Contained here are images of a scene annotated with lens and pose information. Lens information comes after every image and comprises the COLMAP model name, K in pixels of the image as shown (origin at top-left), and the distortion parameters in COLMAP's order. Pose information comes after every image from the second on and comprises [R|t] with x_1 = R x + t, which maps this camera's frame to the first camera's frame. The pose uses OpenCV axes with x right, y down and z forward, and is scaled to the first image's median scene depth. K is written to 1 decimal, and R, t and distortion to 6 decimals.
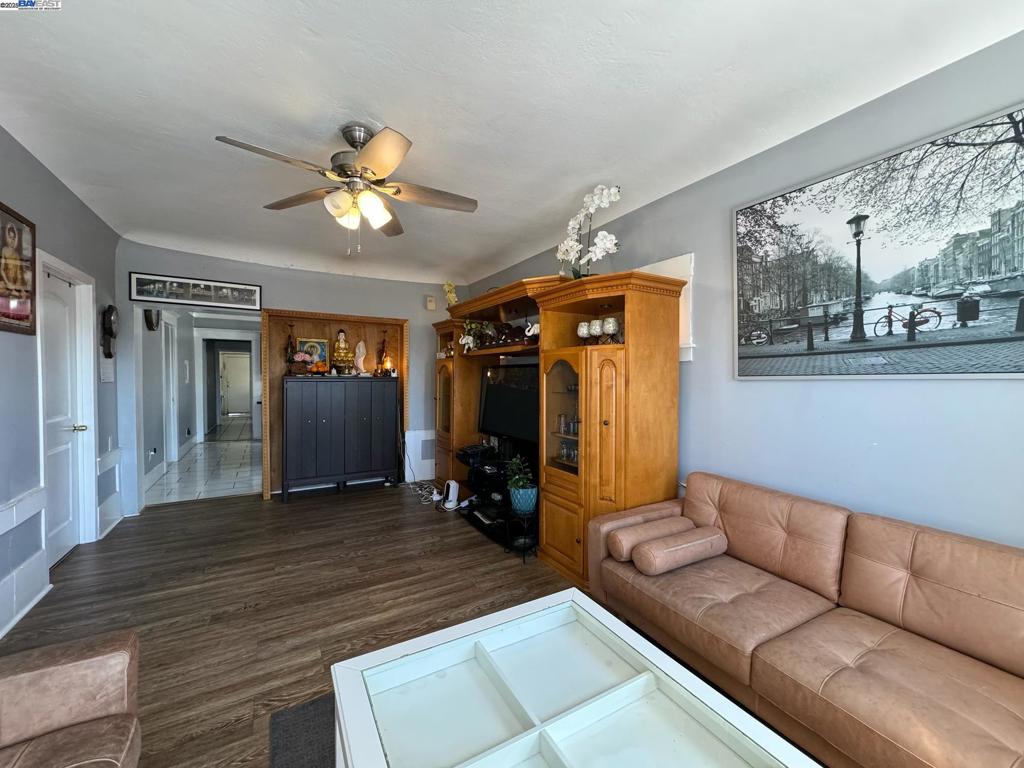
lens RADIAL K [[409.4, 0, 512.0], [0, 409.4, 384.0], [0, 0, 1]] dist [-0.002643, -0.000614]
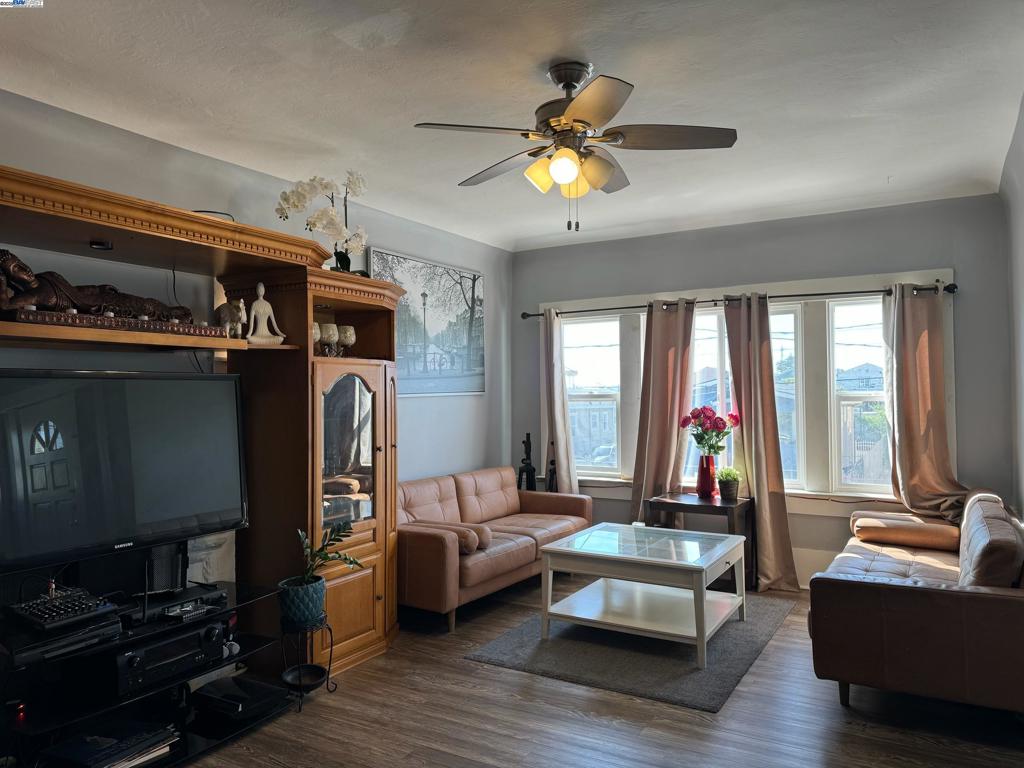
lens RADIAL K [[712.8, 0, 512.0], [0, 712.8, 384.0], [0, 0, 1]] dist [0.089256, -0.109757]
pose [[-0.481485, 0.014595, 0.876333, -1.542373], [0.025671, 0.999667, -0.002545, -0.039014], [-0.876078, 0.021272, -0.481700, 1.818350]]
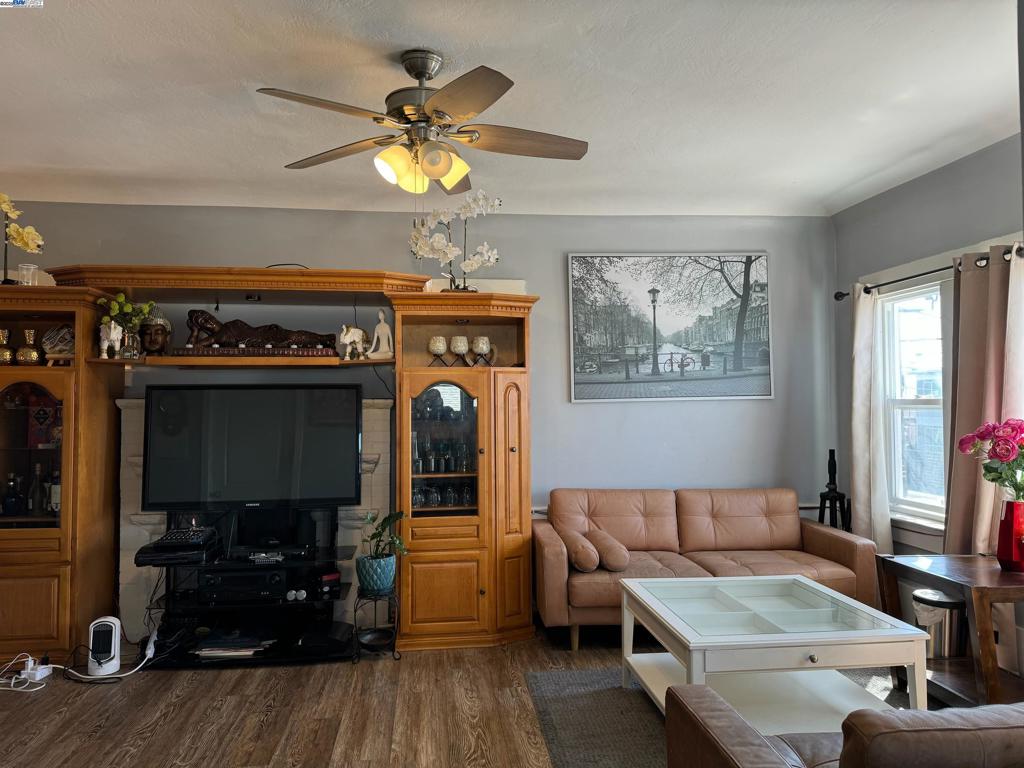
lens RADIAL K [[712.8, 0, 512.0], [0, 712.8, 384.0], [0, 0, 1]] dist [0.089256, -0.109757]
pose [[0.405865, 0.016774, 0.913779, -1.505583], [0.028655, 0.999106, -0.031068, -0.006439], [-0.913484, 0.038794, 0.405022, 0.391893]]
